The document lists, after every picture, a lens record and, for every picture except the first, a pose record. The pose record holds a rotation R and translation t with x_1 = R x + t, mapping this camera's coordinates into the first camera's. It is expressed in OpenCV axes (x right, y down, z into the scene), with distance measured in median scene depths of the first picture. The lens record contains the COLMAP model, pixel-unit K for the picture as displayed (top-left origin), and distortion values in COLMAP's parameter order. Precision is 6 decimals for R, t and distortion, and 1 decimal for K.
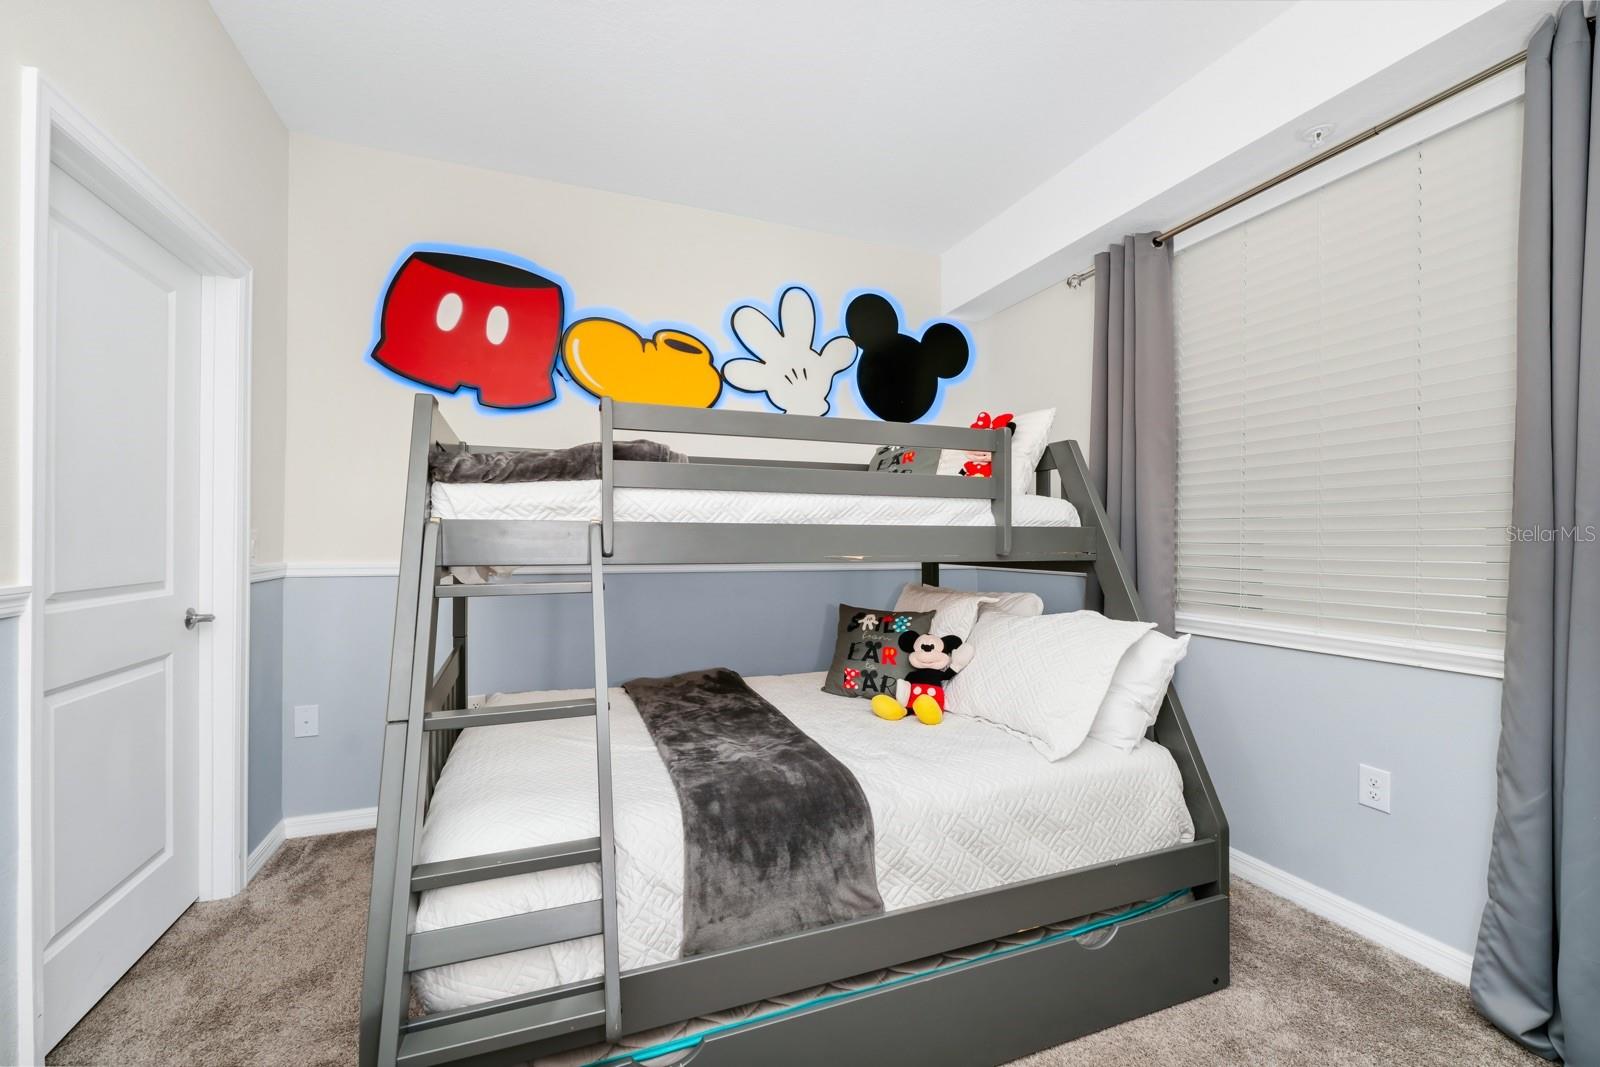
lens RADIAL K [[638.0, 0, 800.0], [0, 638.0, 533.5], [0, 0, 1]] dist [-0.000180, -0.000112]
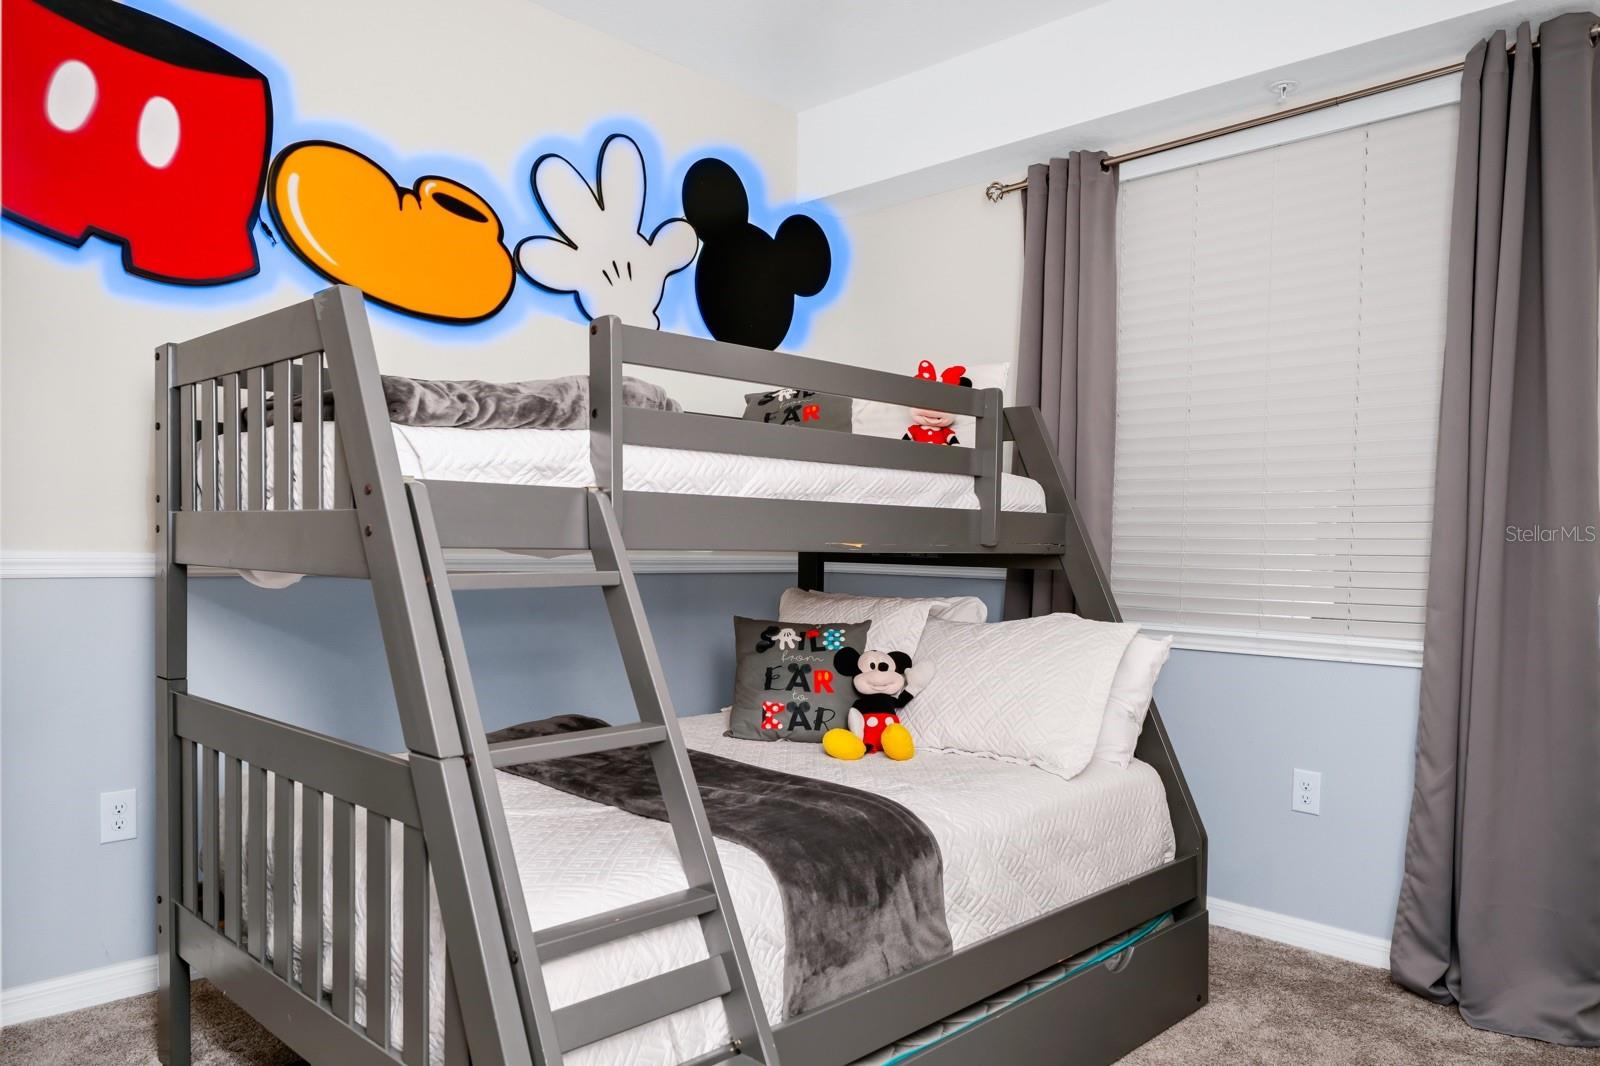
lens RADIAL K [[1123.4, 0, 801.5], [0, 1123.4, 574.2], [0, 0, 1]] dist [0.000122, 0.003155]
pose [[0.905786, -0.001035, 0.423734, -0.441436], [-0.016652, 0.999138, 0.038036, 0.017311], [-0.423408, -0.041508, 0.904988, -0.172141]]
